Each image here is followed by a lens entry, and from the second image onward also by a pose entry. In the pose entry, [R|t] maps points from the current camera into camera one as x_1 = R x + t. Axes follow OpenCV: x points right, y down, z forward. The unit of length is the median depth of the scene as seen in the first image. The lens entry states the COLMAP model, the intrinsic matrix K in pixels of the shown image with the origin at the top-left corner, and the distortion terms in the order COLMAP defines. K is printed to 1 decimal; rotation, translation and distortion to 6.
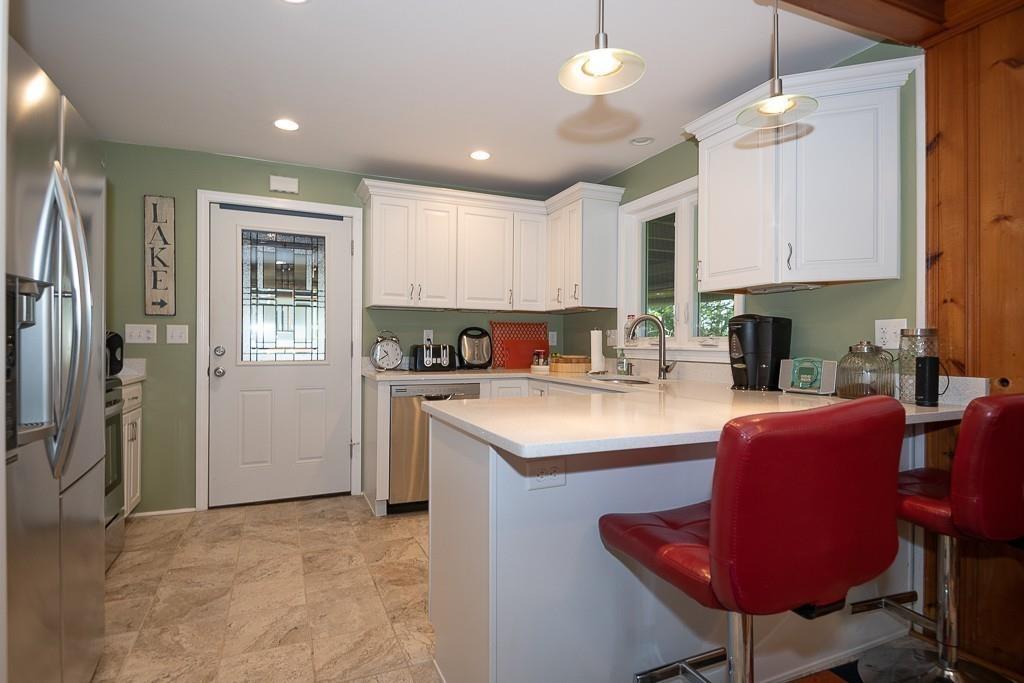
lens RADIAL K [[531.1, 0, 508.5], [0, 531.1, 343.8], [0, 0, 1]] dist [0.027729, -0.027813]
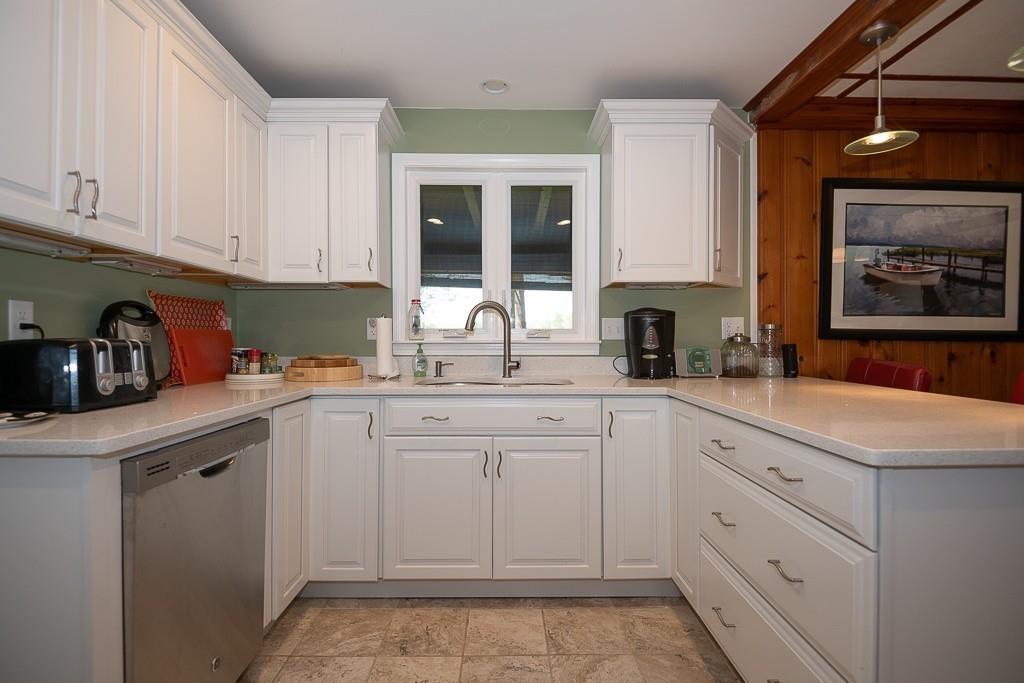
lens RADIAL K [[482.6, 0, 512.0], [0, 482.6, 341.5], [0, 0, 1]] dist [0.017833, -0.020829]
pose [[0.387080, -0.009719, 0.921995, -0.411276], [0.004344, 0.999953, 0.008717, 0.001631], [-0.922036, 0.000631, 0.387104, 0.669045]]
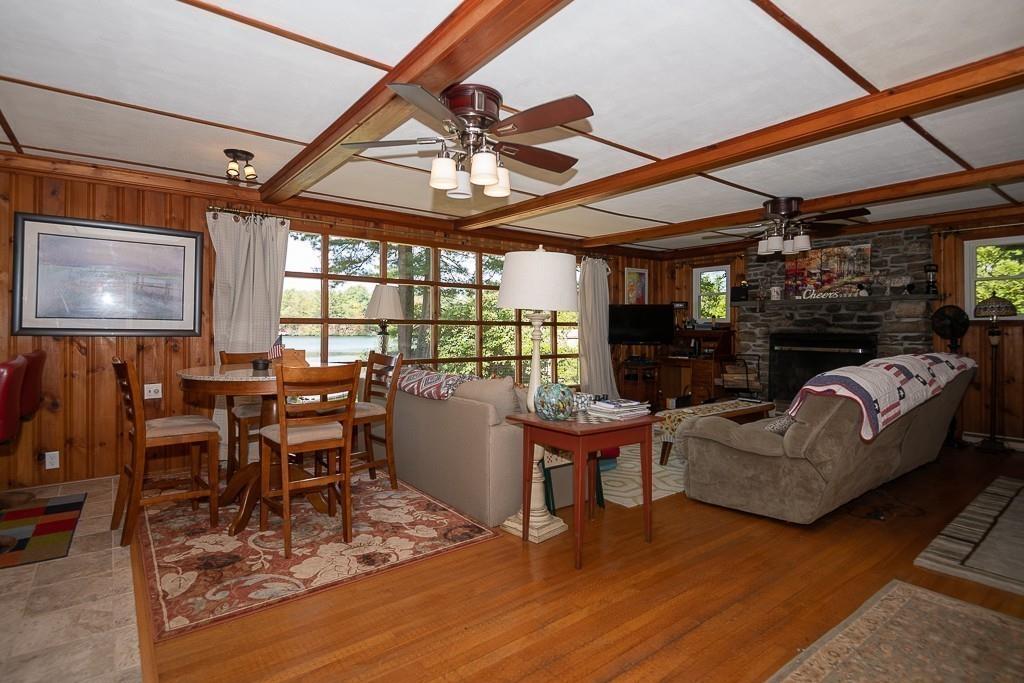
lens RADIAL K [[506.6, 0, 487.0], [0, 506.6, 325.2], [0, 0, 1]] dist [0.030475, -0.029652]
pose [[-0.221176, 0.004475, 0.975224, -0.750614], [-0.002850, 0.999982, -0.005235, -0.011821], [-0.975230, -0.003938, -0.221159, -0.220979]]
